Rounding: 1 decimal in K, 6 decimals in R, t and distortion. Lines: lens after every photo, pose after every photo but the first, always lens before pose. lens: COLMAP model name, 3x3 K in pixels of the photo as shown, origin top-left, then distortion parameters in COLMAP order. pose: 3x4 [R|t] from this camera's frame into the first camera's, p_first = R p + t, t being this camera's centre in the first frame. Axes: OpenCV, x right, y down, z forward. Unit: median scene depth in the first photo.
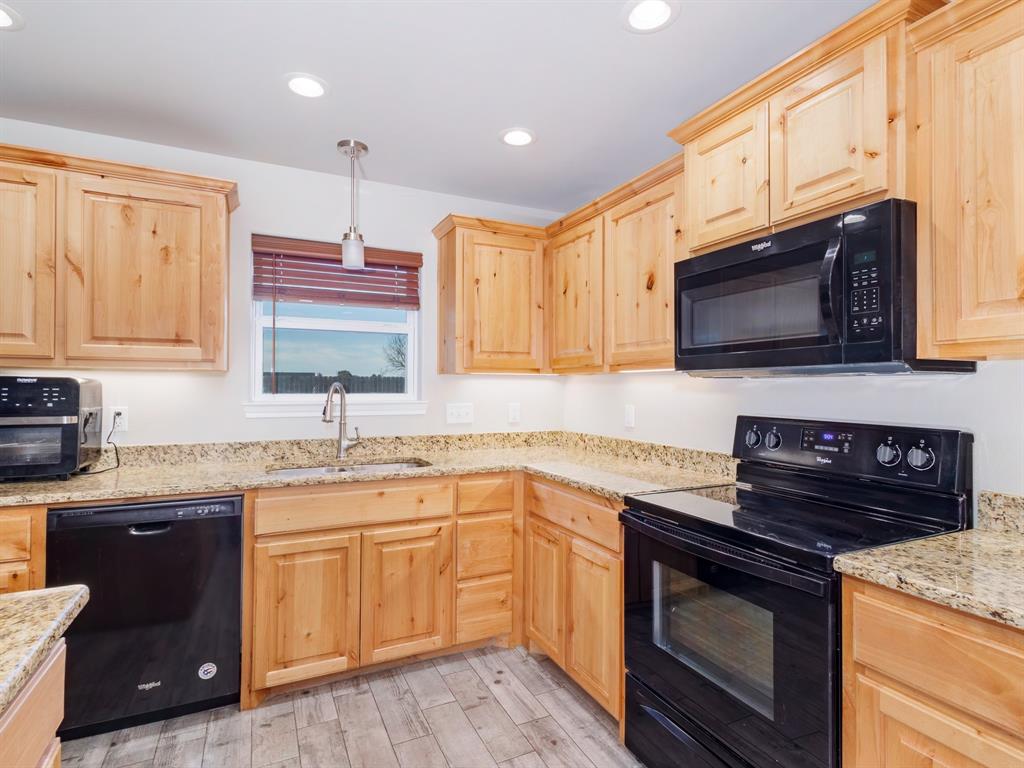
lens RADIAL K [[529.7, 0, 512.0], [0, 529.7, 383.6], [0, 0, 1]] dist [0.006217, -0.000510]
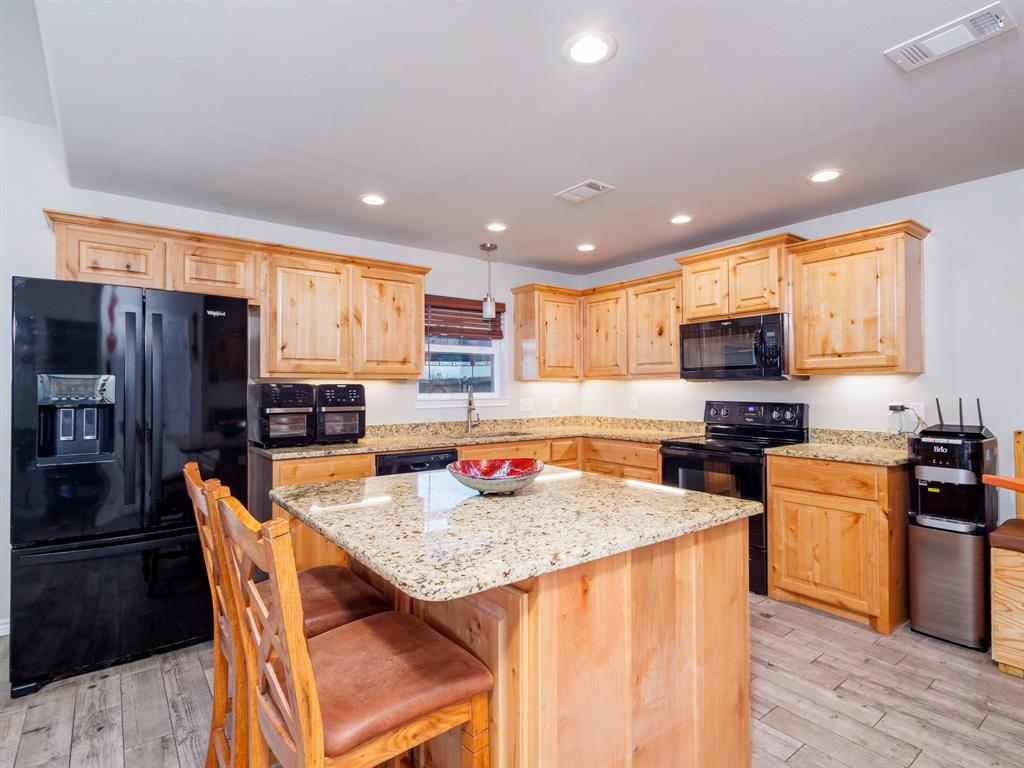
lens RADIAL K [[529.7, 0, 511.9], [0, 529.7, 383.9], [0, 0, 1]] dist [0.006217, -0.000510]
pose [[0.979049, -0.007429, 0.203489, -0.619029], [0.007848, 0.999968, -0.001251, -0.005842], [-0.203473, 0.002822, 0.979077, -0.713684]]
